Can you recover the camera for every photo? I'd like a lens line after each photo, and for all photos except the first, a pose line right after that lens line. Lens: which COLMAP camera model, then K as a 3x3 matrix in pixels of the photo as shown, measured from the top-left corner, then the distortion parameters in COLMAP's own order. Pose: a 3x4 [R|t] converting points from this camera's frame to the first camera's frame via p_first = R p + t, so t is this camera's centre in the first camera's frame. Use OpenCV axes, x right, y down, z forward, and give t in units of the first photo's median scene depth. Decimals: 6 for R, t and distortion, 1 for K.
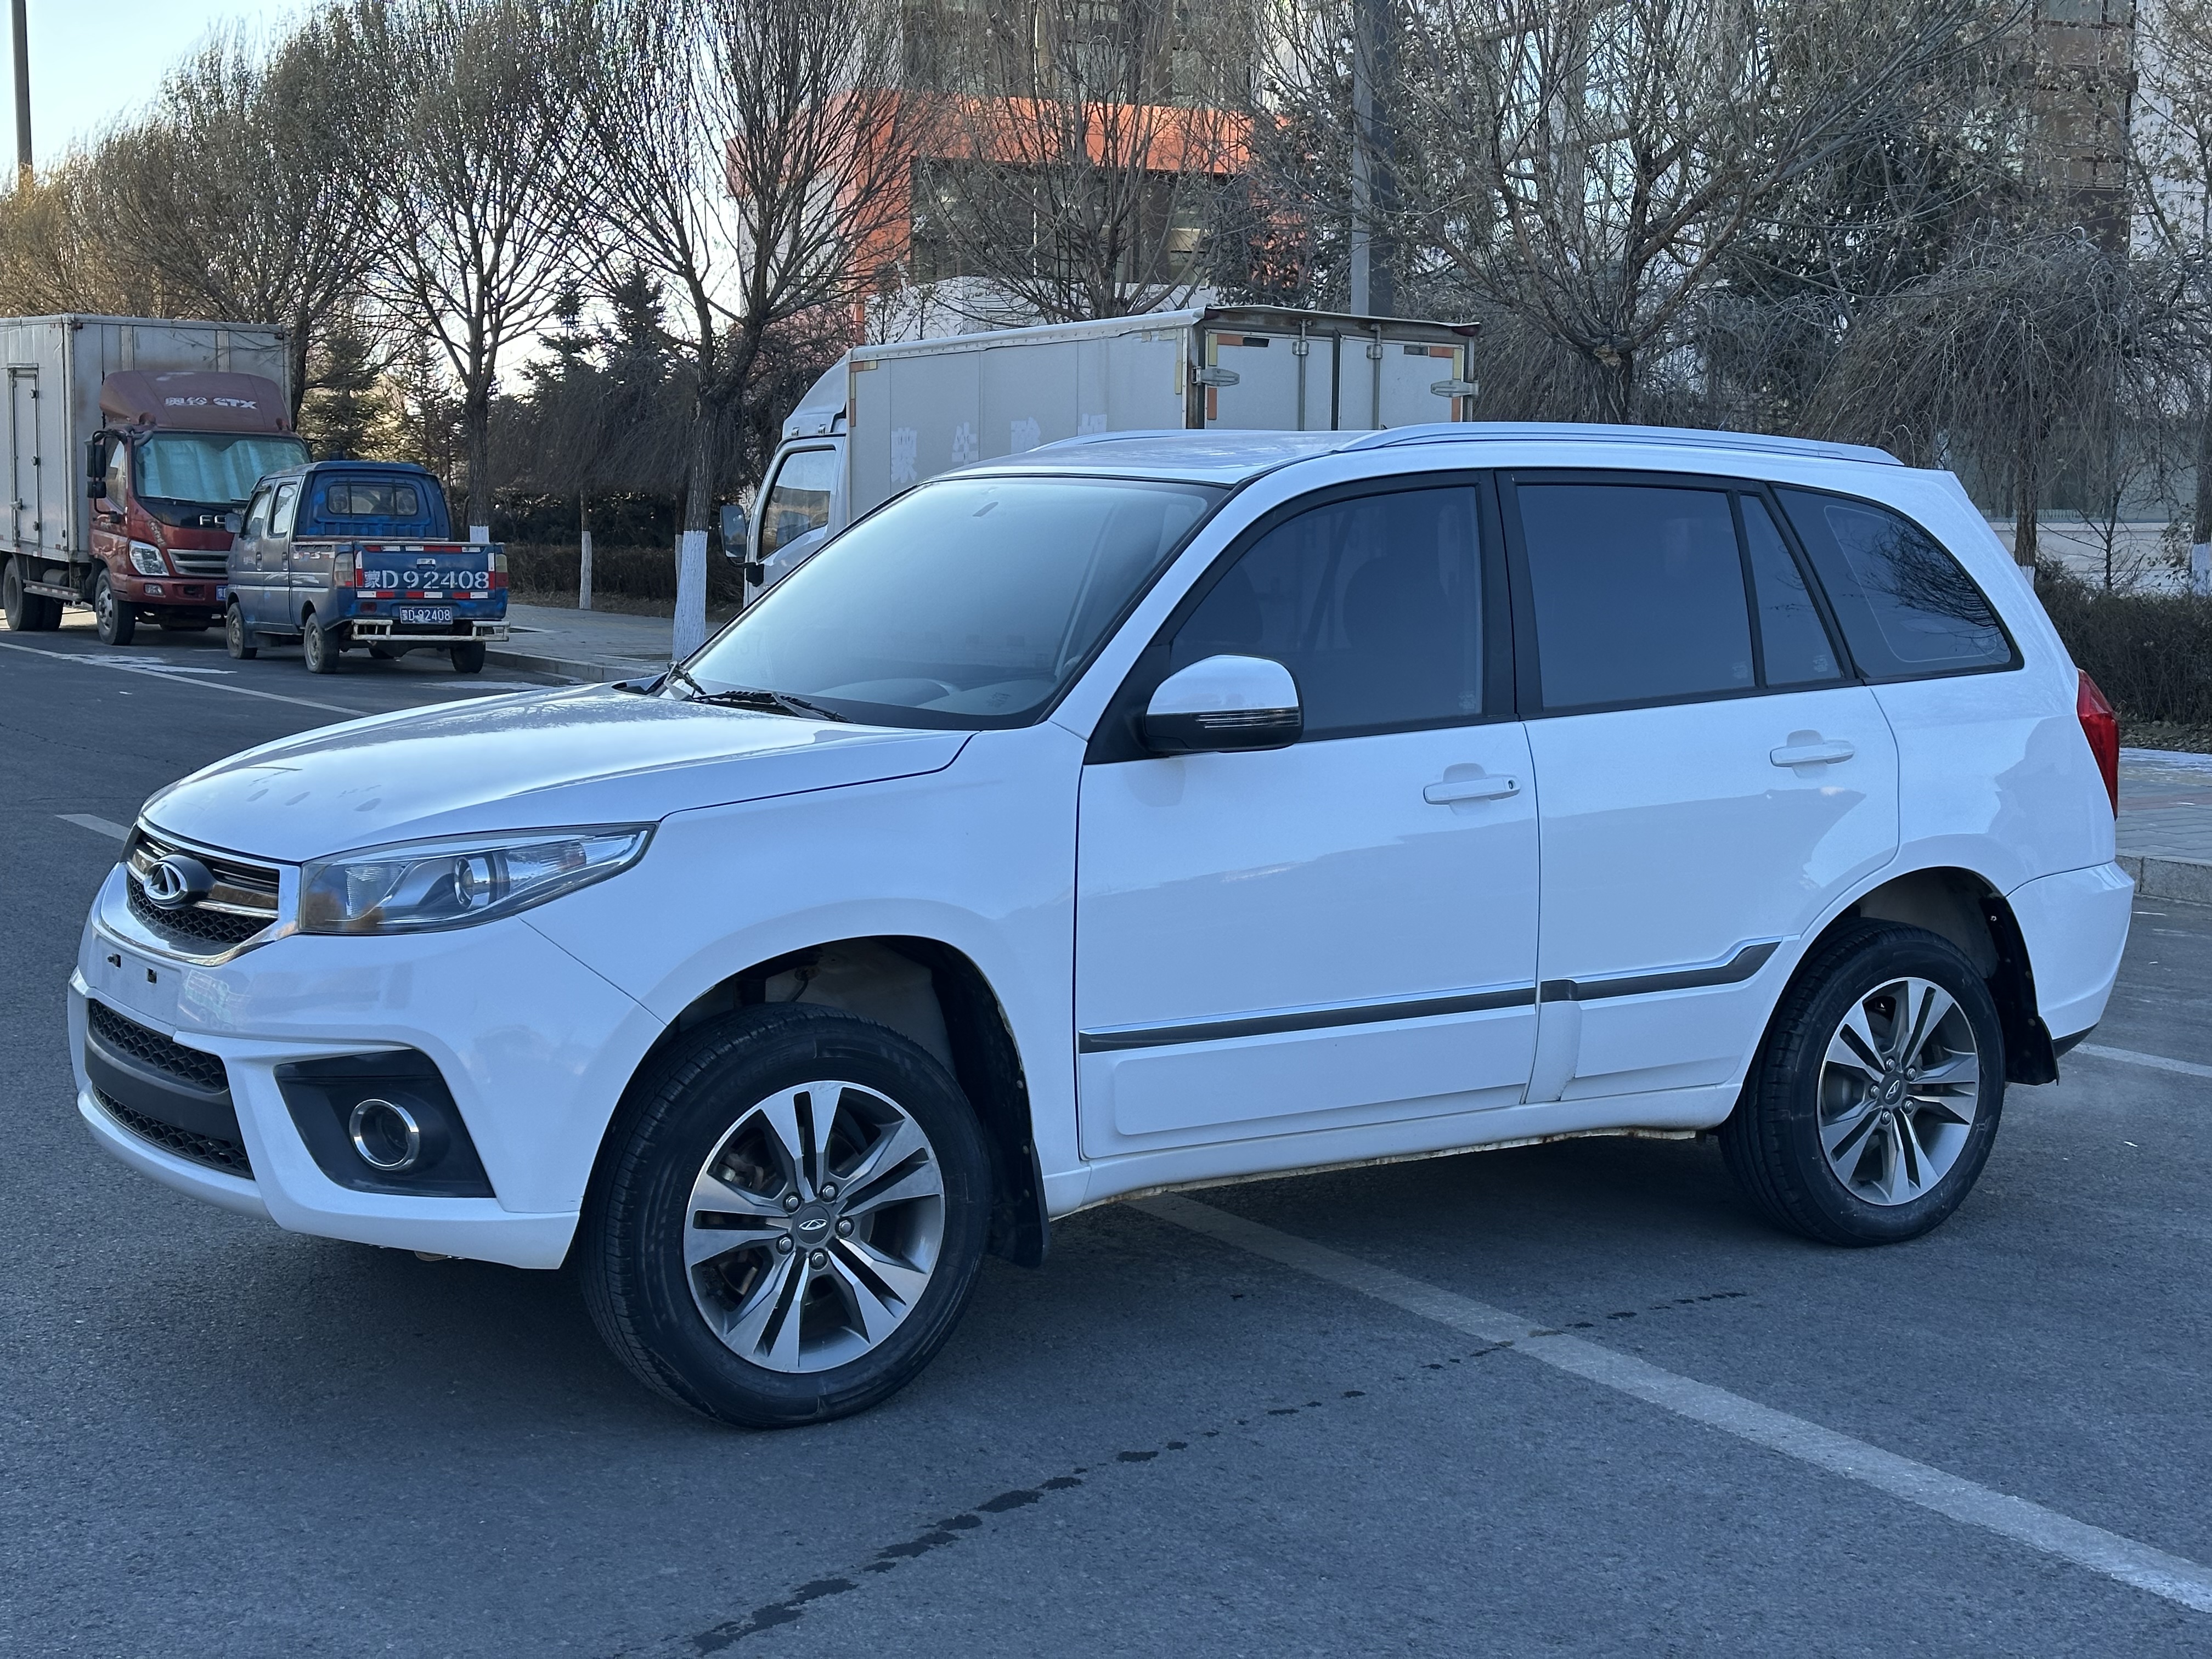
lens RADIAL K [[3078.5, 0, 1106.0], [0, 3078.5, 829.5], [0, 0, 1]] dist [0.041055, -0.000387]
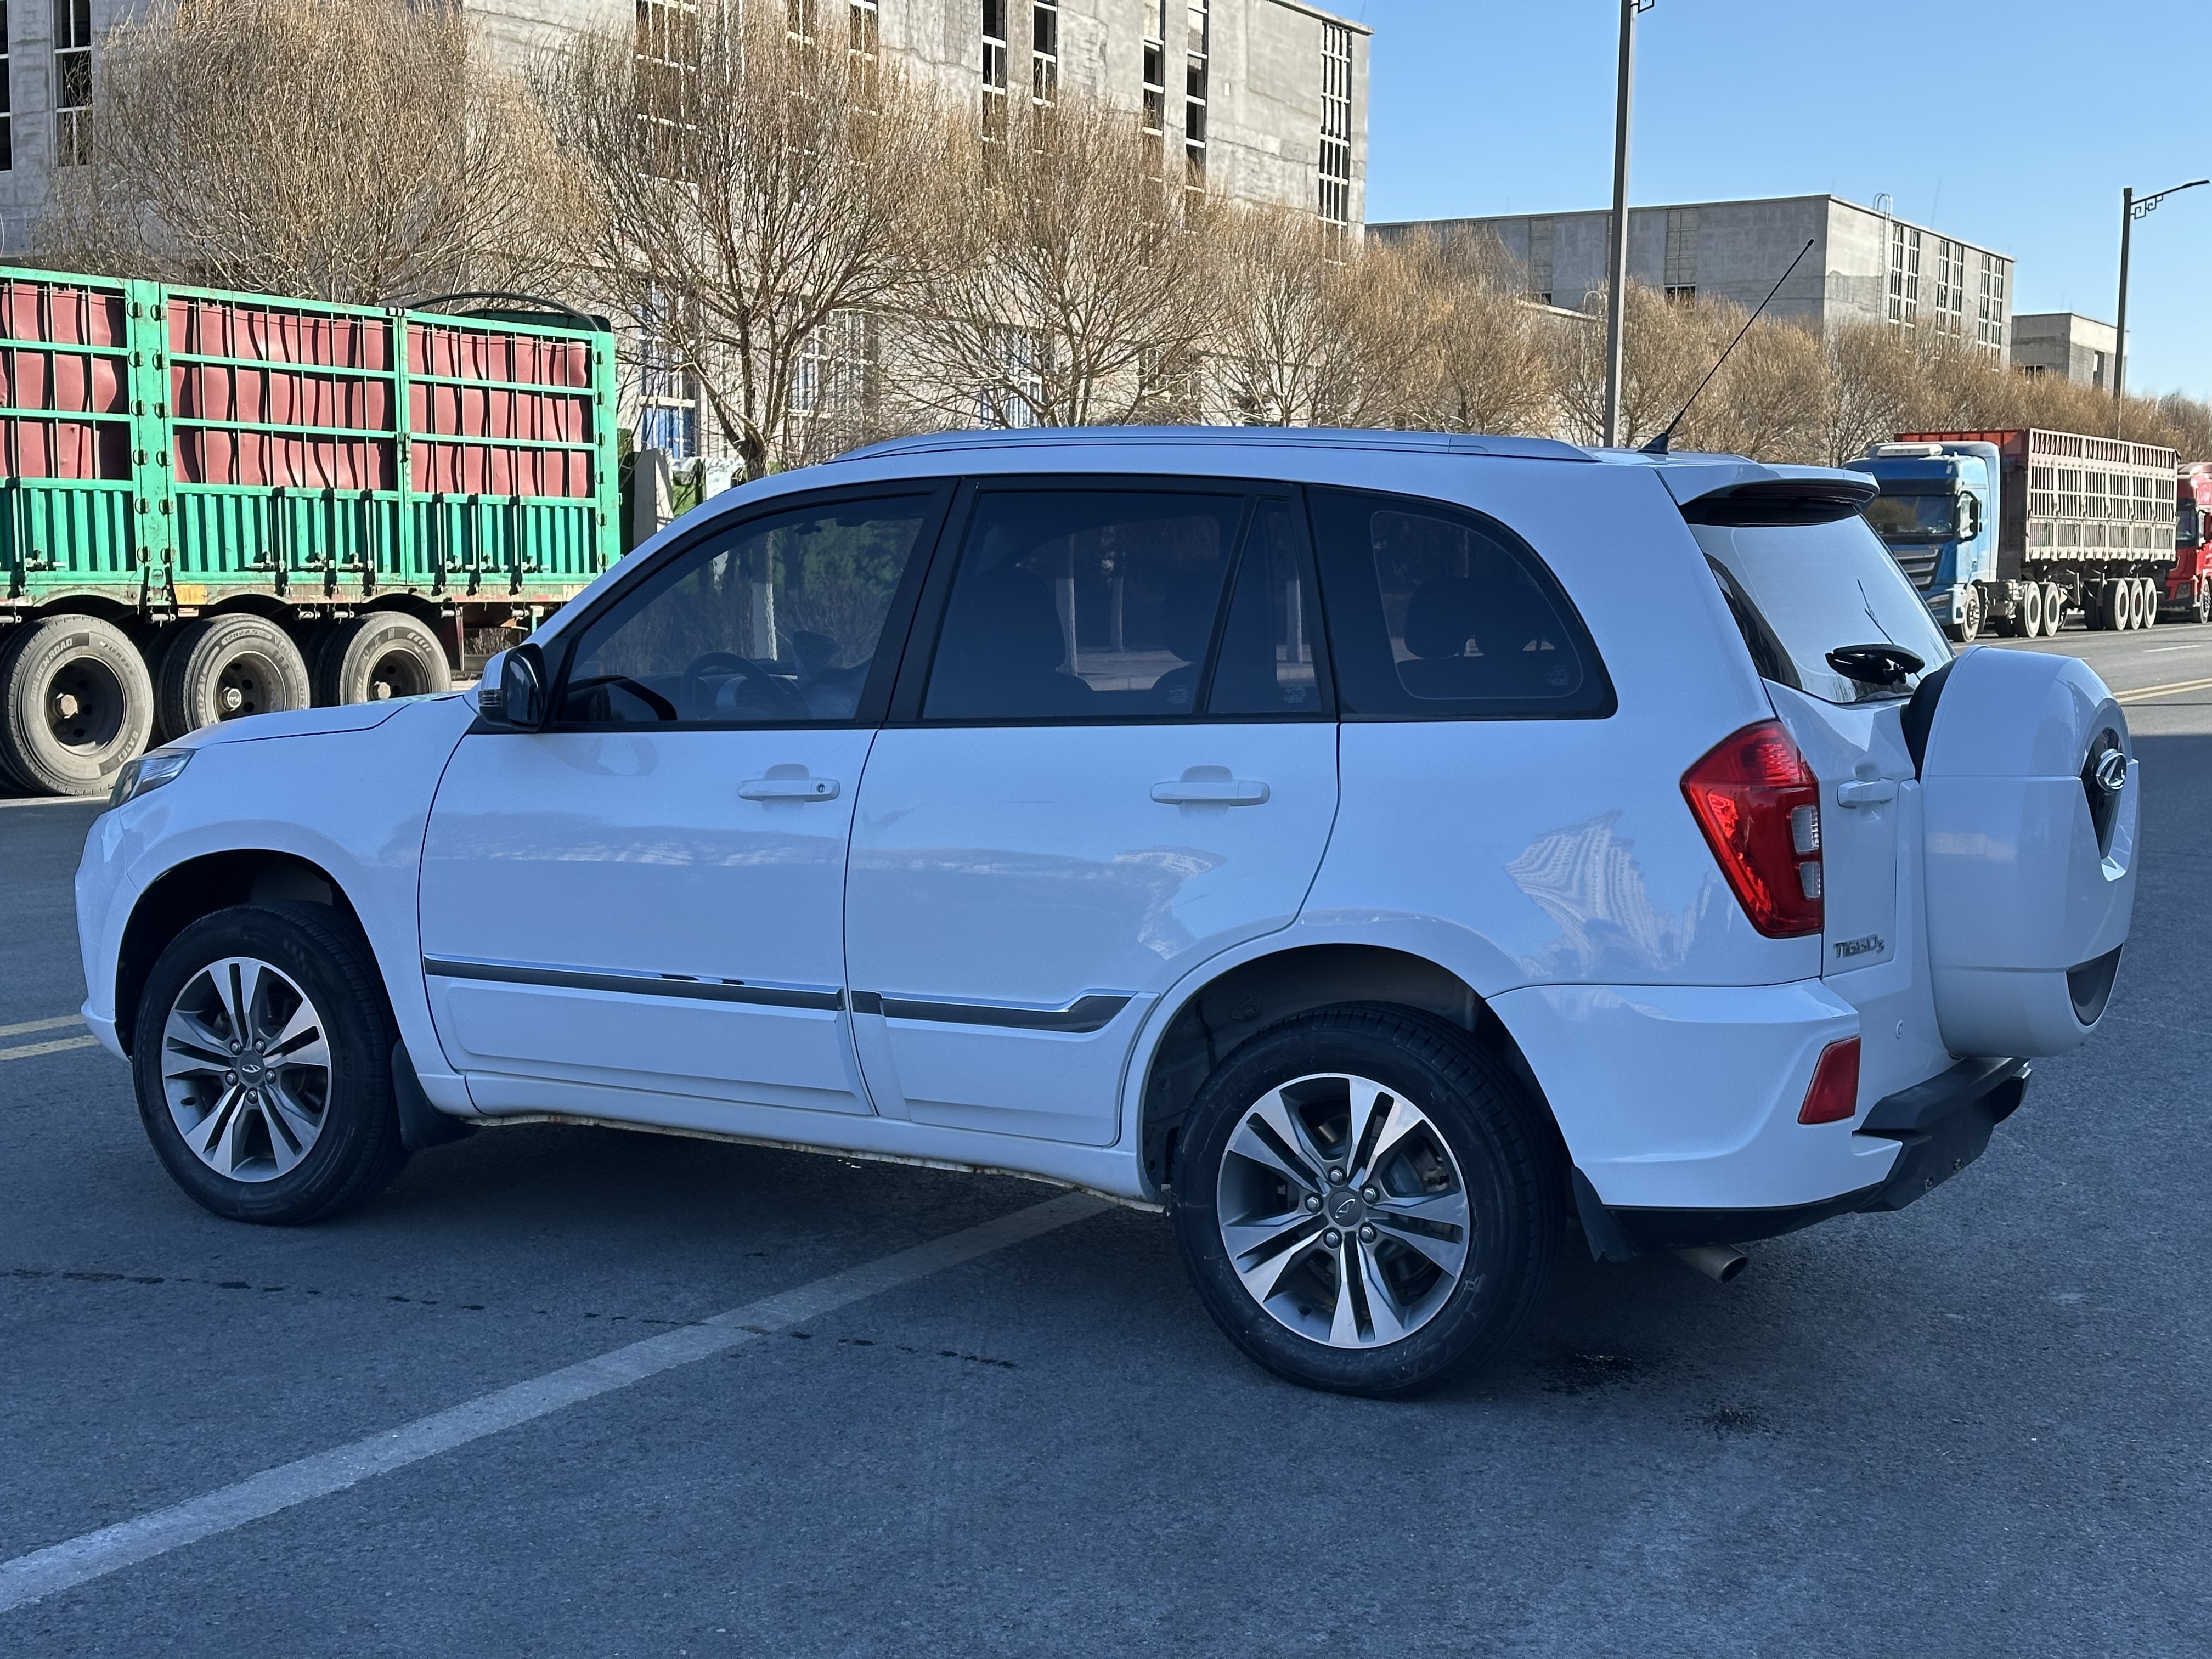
lens RADIAL K [[3201.6, 0, 1106.0], [0, 3201.6, 829.5], [0, 0, 1]] dist [0.111735, -0.018147]
pose [[0.448173, 0.073412, -0.890928, 1.148654], [-0.094627, 0.994919, 0.034380, -0.047701], [0.888925, 0.068897, 0.452842, 0.631477]]
